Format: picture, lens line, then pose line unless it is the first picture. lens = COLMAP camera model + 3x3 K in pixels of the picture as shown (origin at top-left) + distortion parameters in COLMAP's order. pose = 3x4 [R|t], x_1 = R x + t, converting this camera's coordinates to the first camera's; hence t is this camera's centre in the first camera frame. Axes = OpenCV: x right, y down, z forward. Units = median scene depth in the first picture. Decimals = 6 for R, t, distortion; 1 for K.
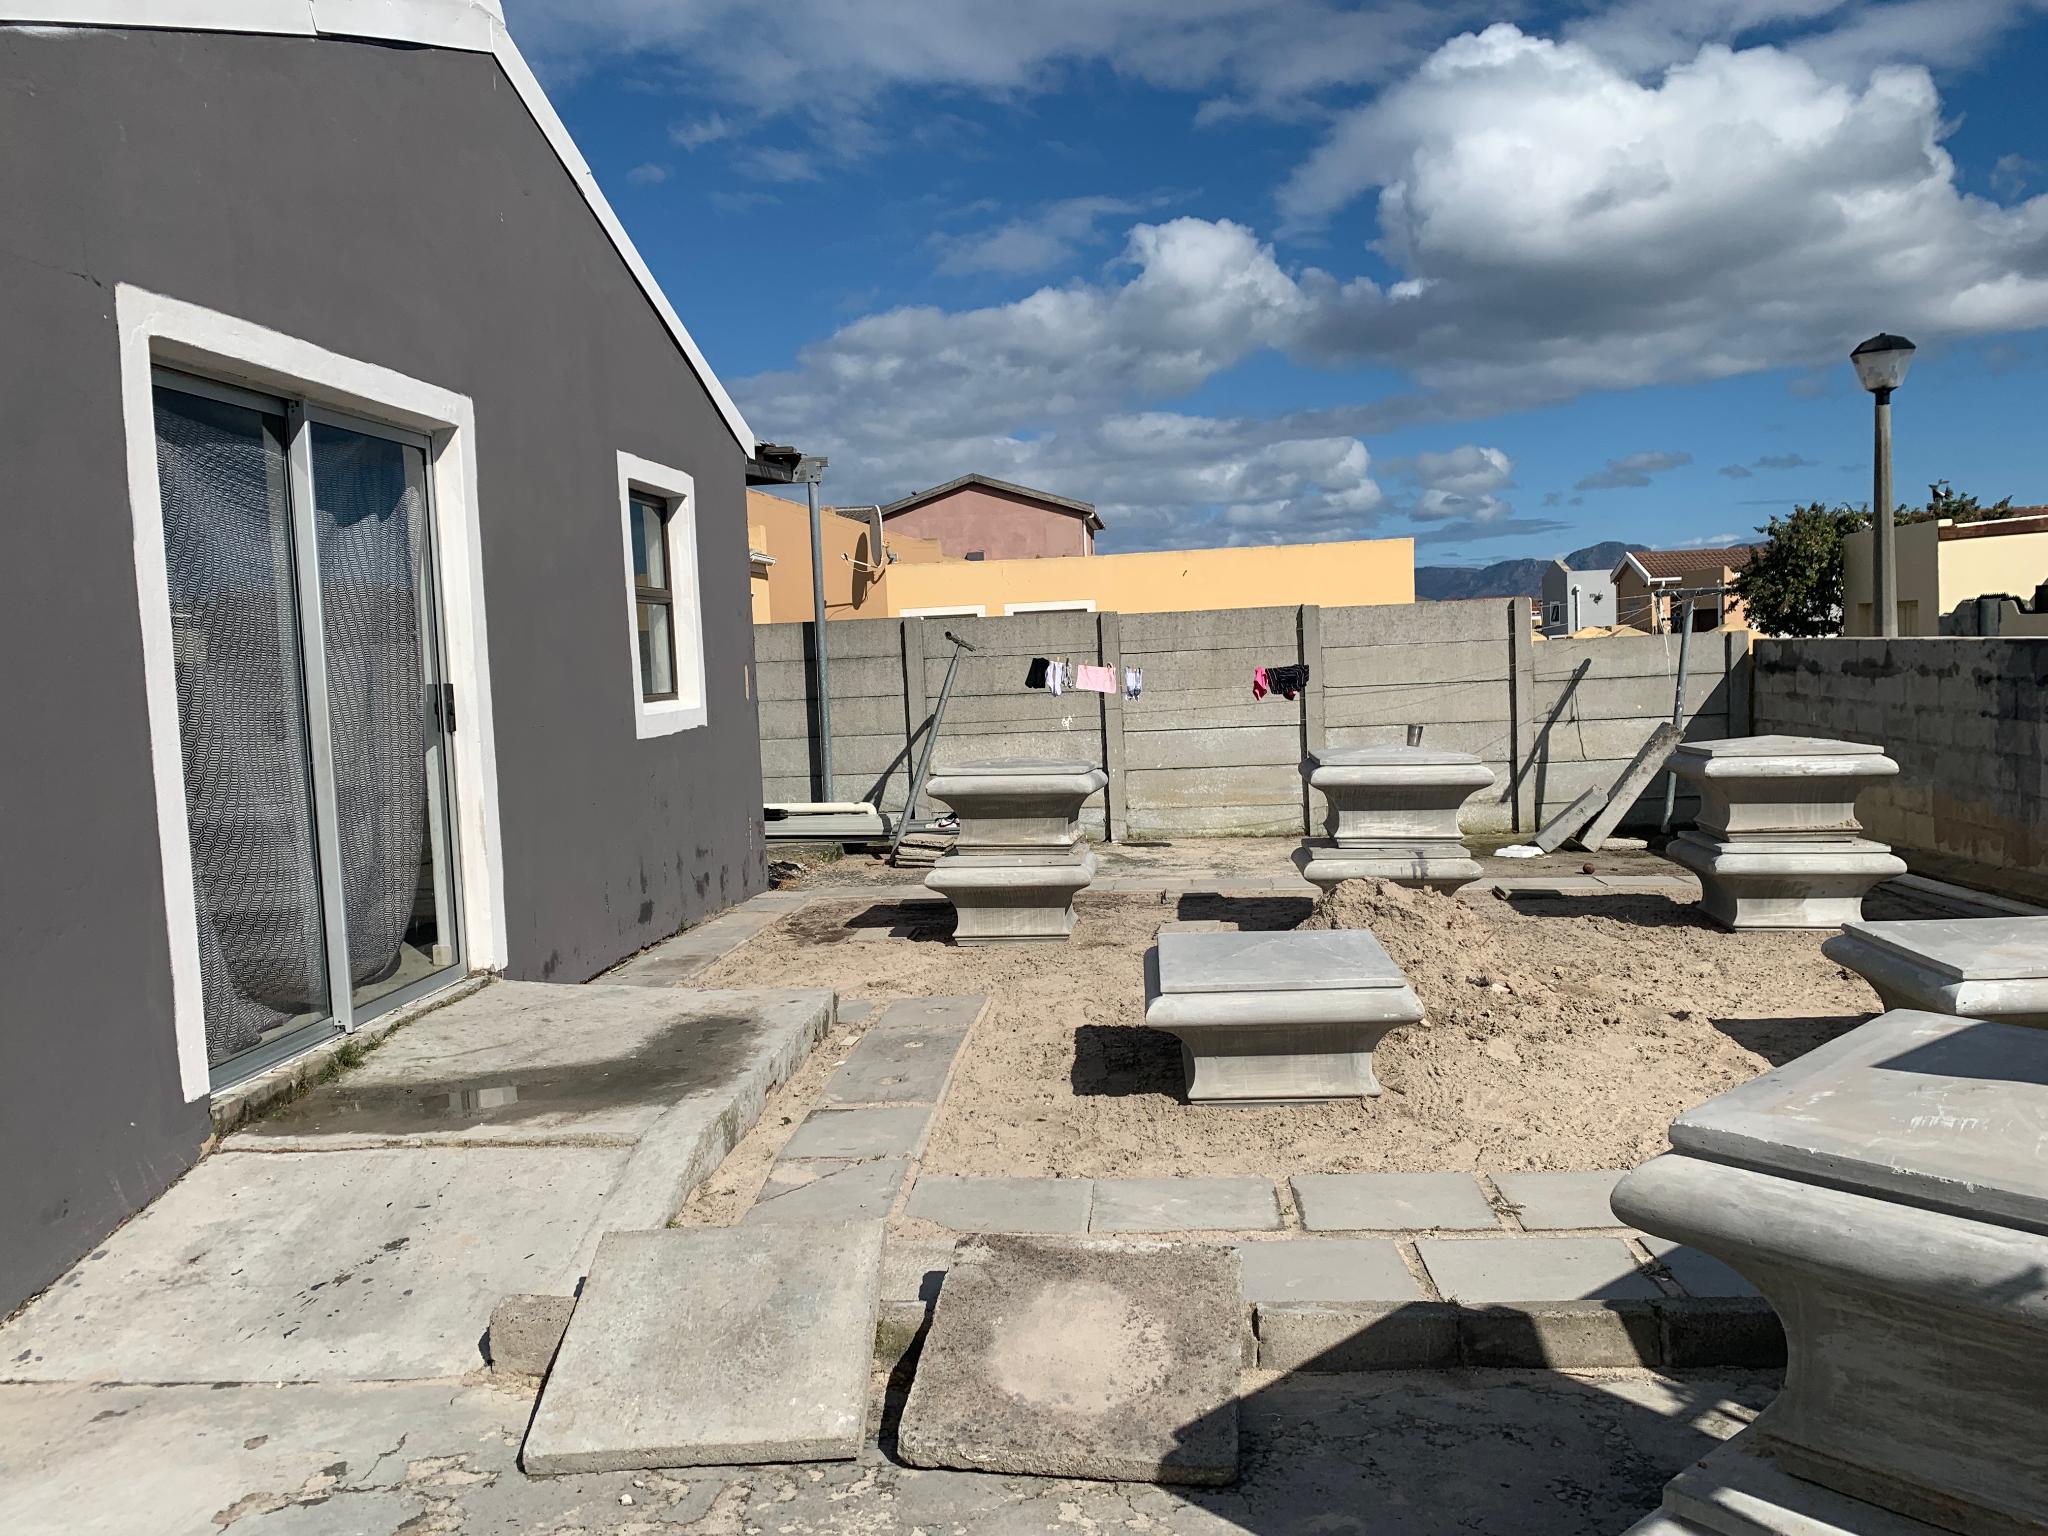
lens RADIAL K [[1574.0, 0, 1024.0], [0, 1574.0, 768.0], [0, 0, 1]] dist [0.035005, -0.028453]
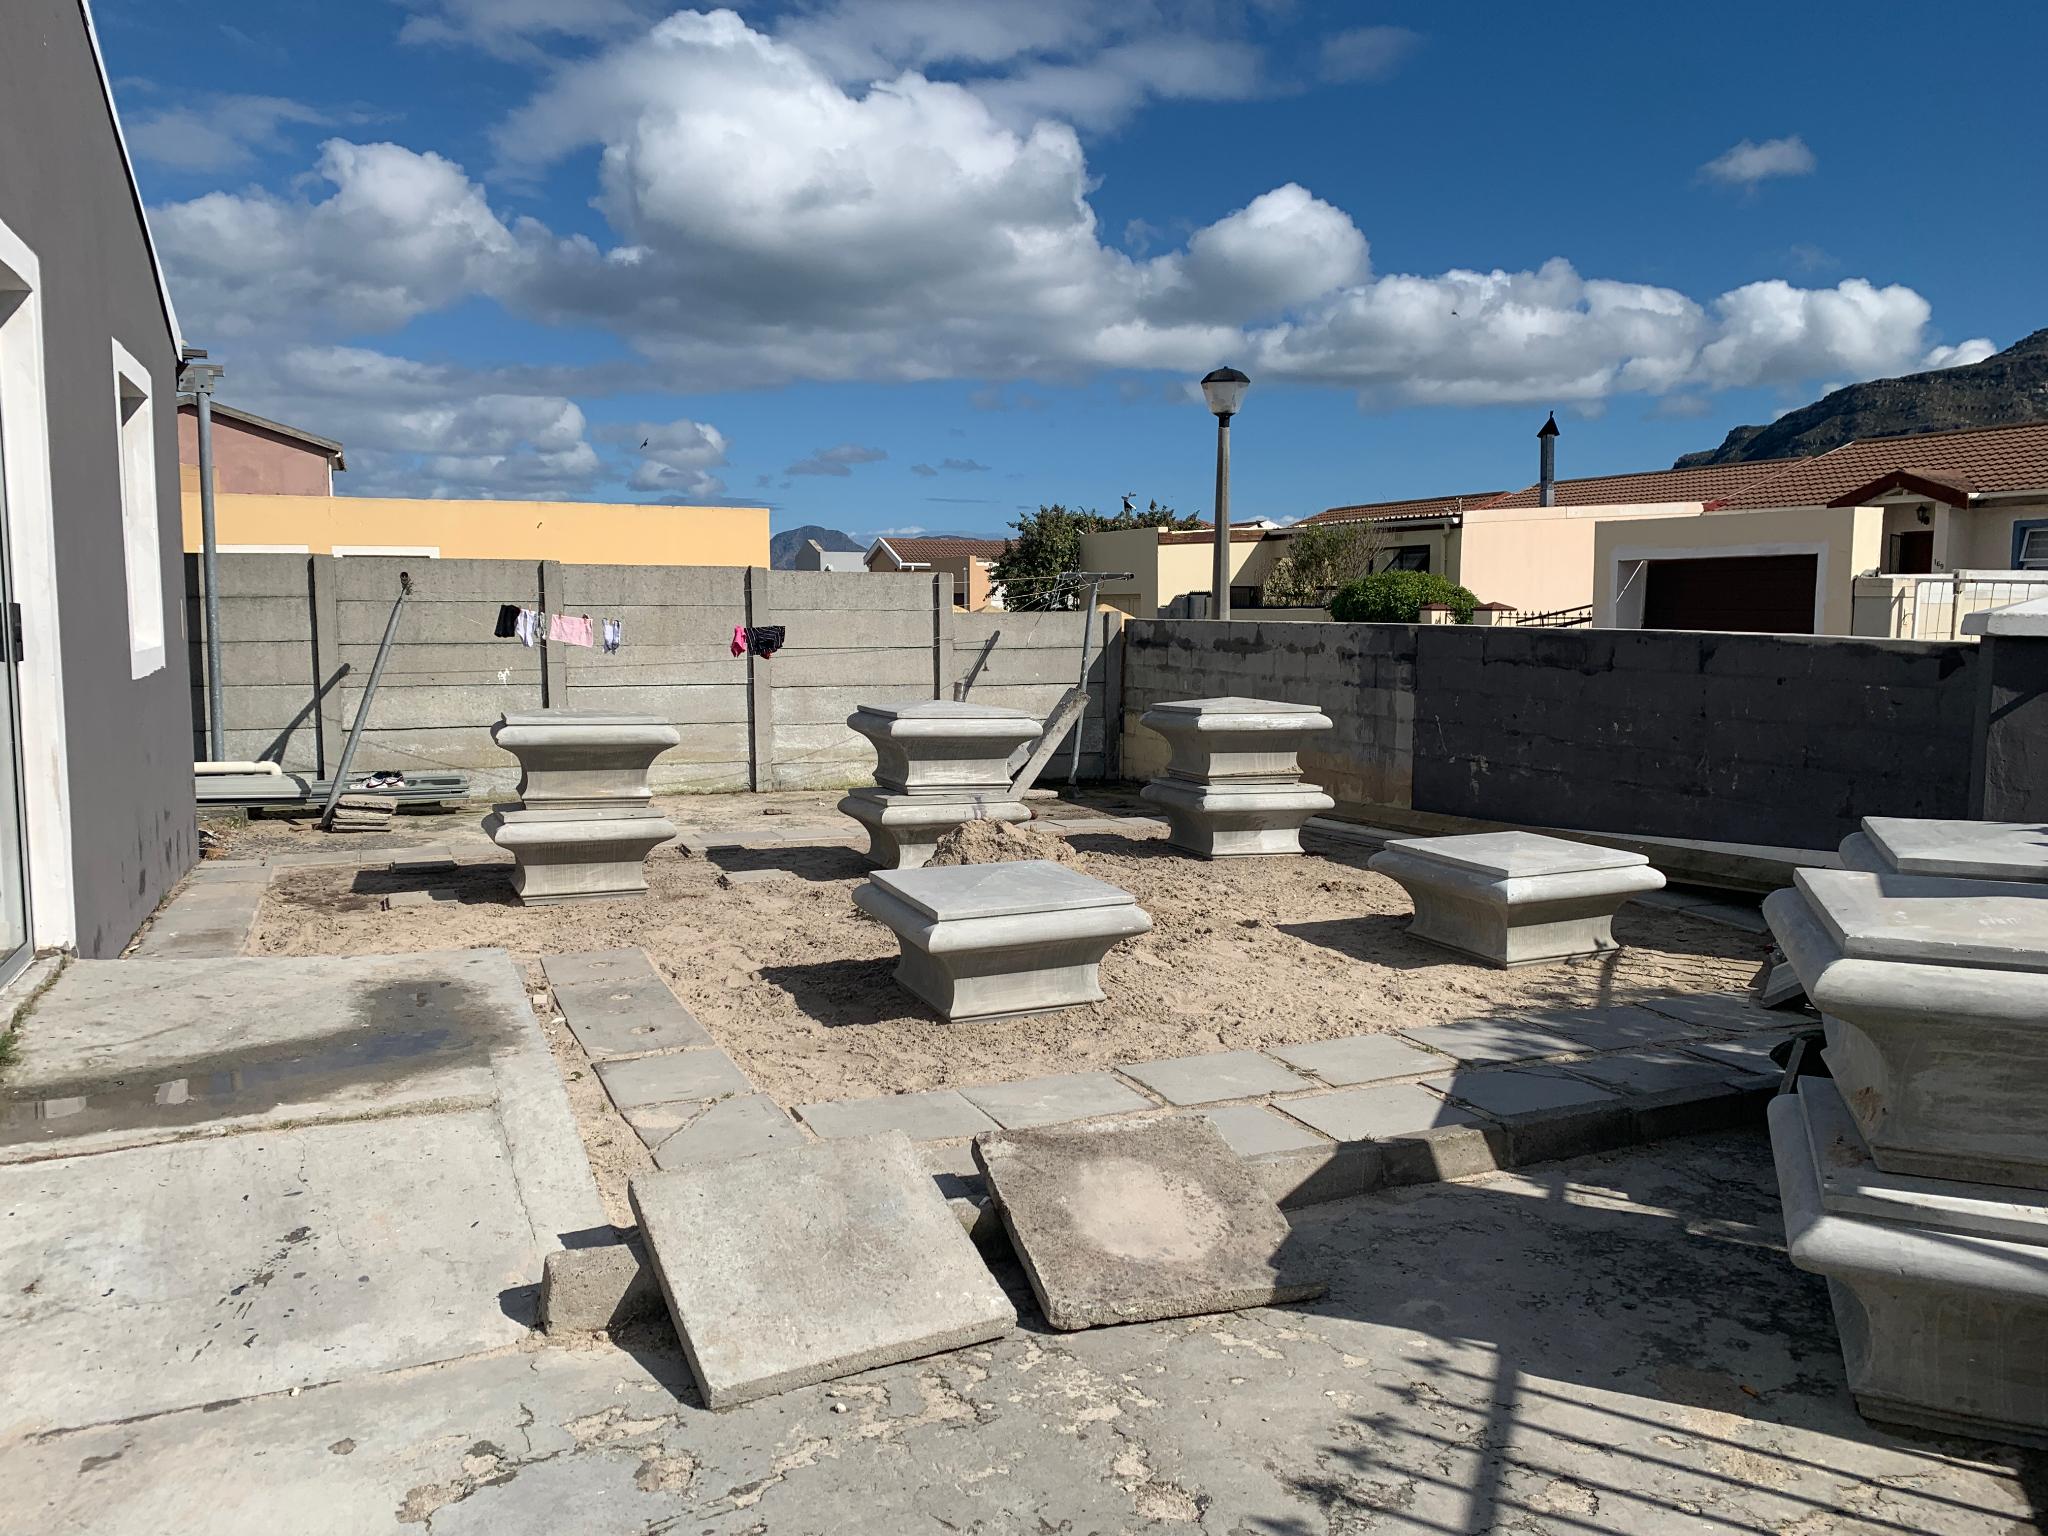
lens RADIAL K [[1561.5, 0, 1024.0], [0, 1561.5, 768.0], [0, 0, 1]] dist [0.081201, -0.110491]
pose [[0.885128, -0.004931, 0.465321, -0.347758], [-0.004154, 0.999820, 0.018496, 0.019077], [-0.465328, -0.018304, 0.884949, 0.034191]]
